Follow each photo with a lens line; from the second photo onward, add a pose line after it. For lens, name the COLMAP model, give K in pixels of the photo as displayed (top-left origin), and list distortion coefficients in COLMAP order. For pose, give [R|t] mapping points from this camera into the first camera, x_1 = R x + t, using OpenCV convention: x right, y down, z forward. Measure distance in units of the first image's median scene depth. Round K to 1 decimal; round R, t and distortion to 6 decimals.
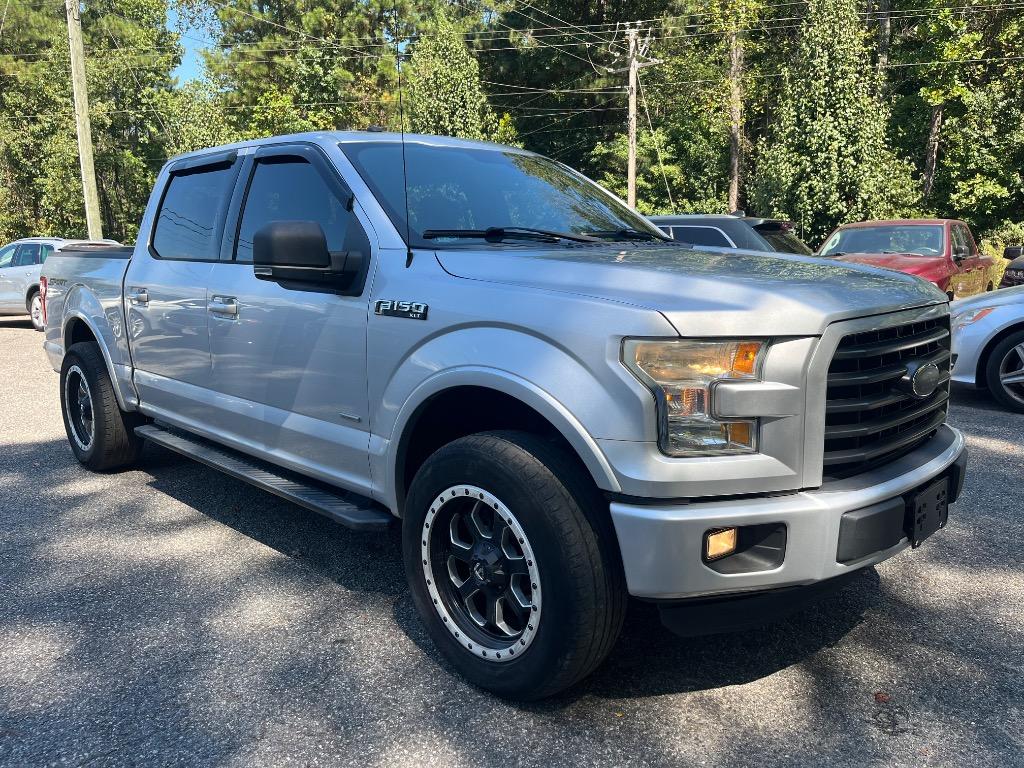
lens RADIAL K [[767.7, 0, 512.0], [0, 767.7, 389.3], [0, 0, 1]] dist [0.054473, -0.077125]
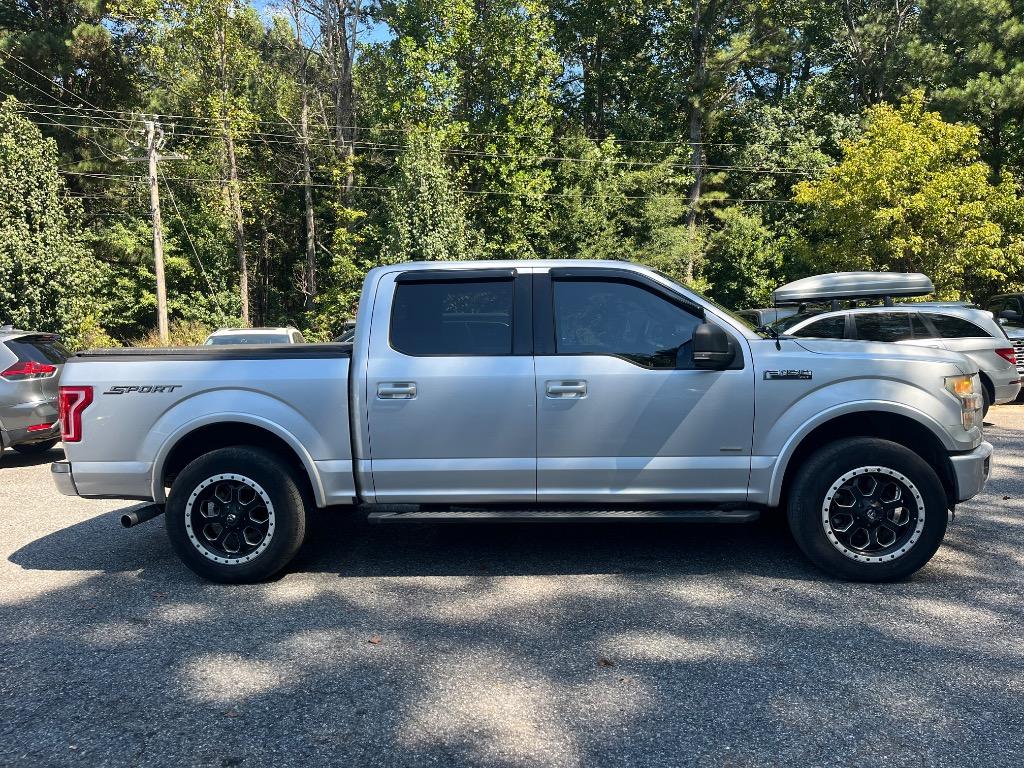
lens RADIAL K [[767.7, 0, 517.7], [0, 767.7, 376.6], [0, 0, 1]] dist [0.054473, -0.077125]
pose [[0.765957, -0.050200, 0.640928, -0.218796], [0.133853, 0.987552, -0.082615, -0.005197], [-0.628803, 0.149070, 0.763142, 0.010128]]
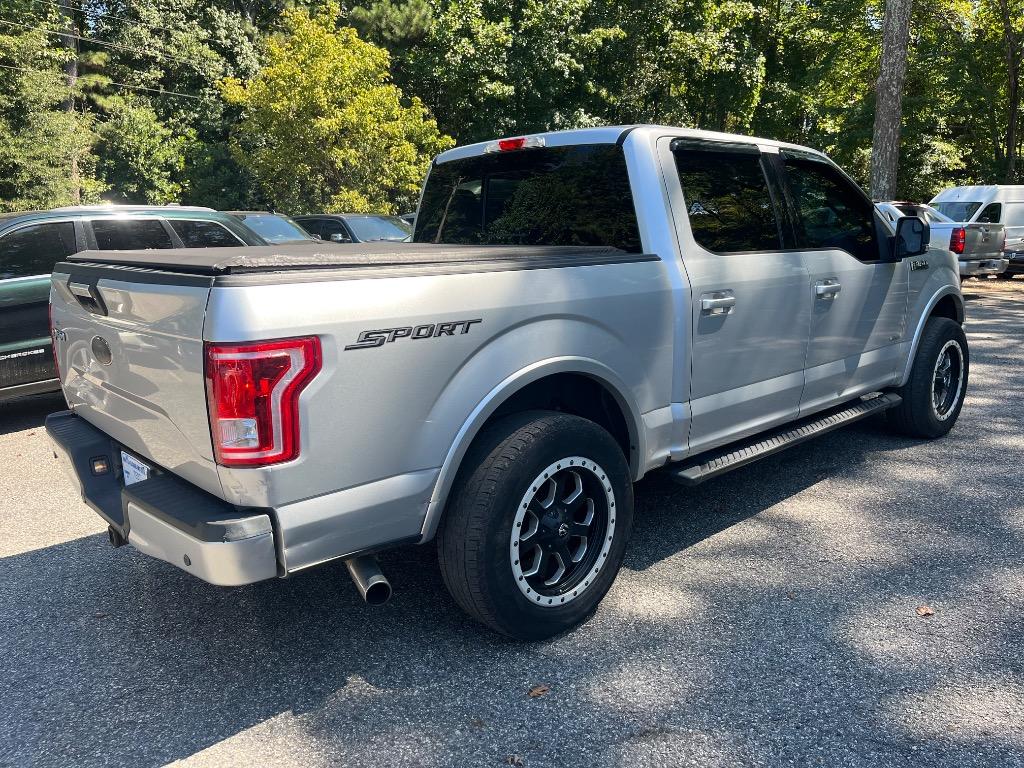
lens RADIAL K [[767.7, 0, 514.1], [0, 767.7, 377.8], [0, 0, 1]] dist [0.054473, -0.077125]
pose [[0.062938, -0.187090, 0.980324, -0.271619], [0.198652, 0.964965, 0.171405, -0.046551], [-0.978047, 0.183956, 0.097899, 0.236313]]
